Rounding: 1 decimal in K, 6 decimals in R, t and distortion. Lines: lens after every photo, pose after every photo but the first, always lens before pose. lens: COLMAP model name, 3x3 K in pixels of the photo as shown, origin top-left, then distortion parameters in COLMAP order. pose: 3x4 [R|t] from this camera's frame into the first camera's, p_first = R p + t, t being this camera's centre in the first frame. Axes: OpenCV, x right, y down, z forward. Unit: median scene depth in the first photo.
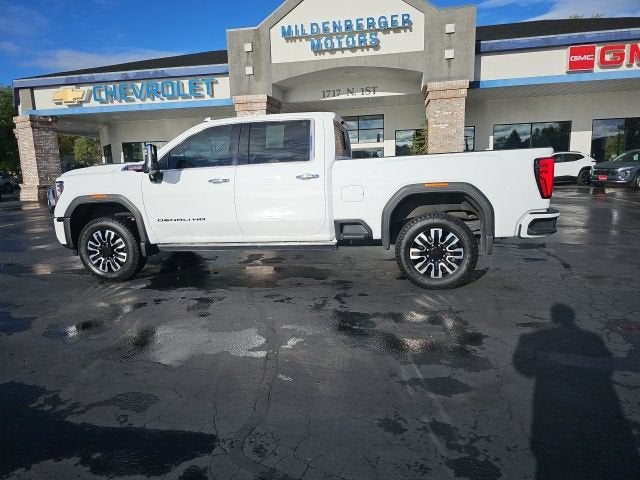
lens RADIAL K [[421.9, 0, 311.7], [0, 421.9, 234.6], [0, 0, 1]] dist [0.061377, -0.048824]
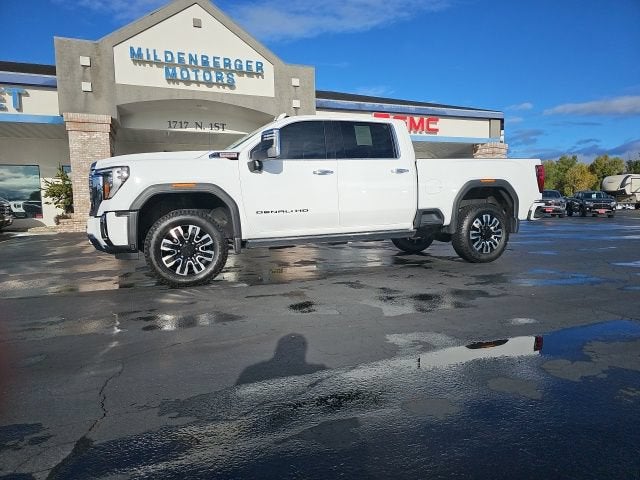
lens RADIAL K [[421.9, 0, 323.3], [0, 421.9, 239.2], [0, 0, 1]] dist [0.061377, -0.048824]
pose [[0.843518, -0.024541, 0.536540, -0.227312], [0.080228, 0.993505, -0.080688, 0.034399], [-0.531076, 0.111108, 0.840008, 0.046064]]
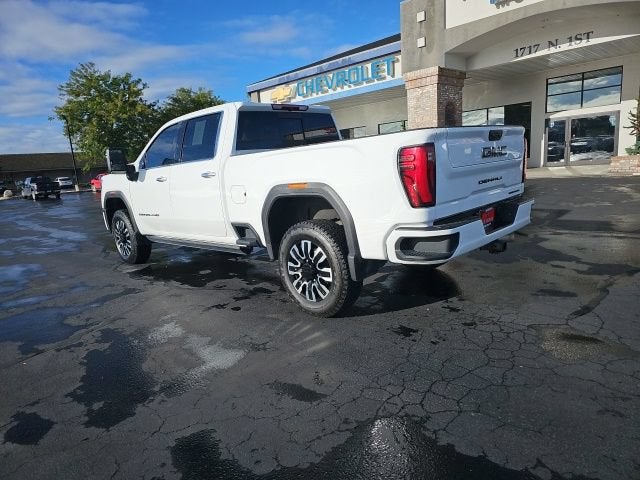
lens RADIAL K [[421.9, 0, 315.8], [0, 421.9, 240.1], [0, 0, 1]] dist [0.061377, -0.048824]
pose [[0.838139, 0.068796, -0.541101, 0.199459], [-0.036023, 0.996830, 0.070939, -0.019312], [0.544266, -0.039965, 0.837960, 0.093851]]
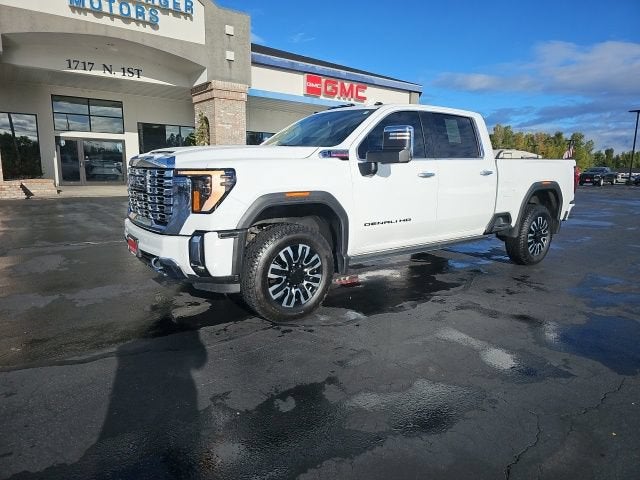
lens RADIAL K [[421.5, 0, 325.6], [0, 421.5, 237.3], [0, 0, 1]] dist [0.060156, -0.046805]
pose [[0.662878, -0.078525, 0.744599, -0.301805], [0.076827, 0.996369, 0.036681, -0.013630], [-0.744776, 0.032890, 0.666504, 0.168152]]
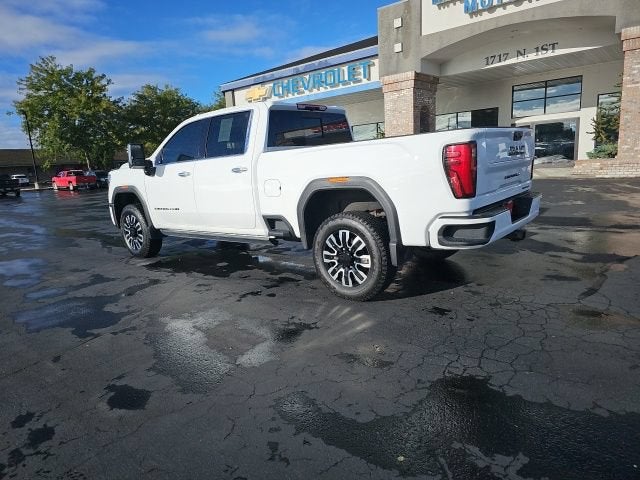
lens RADIAL K [[421.9, 0, 310.0], [0, 421.9, 239.4], [0, 0, 1]] dist [0.061377, -0.048824]
pose [[0.875304, 0.066683, -0.478953, 0.174678], [-0.040500, 0.997076, 0.064805, -0.012992], [0.481874, -0.037326, 0.875445, 0.057678]]
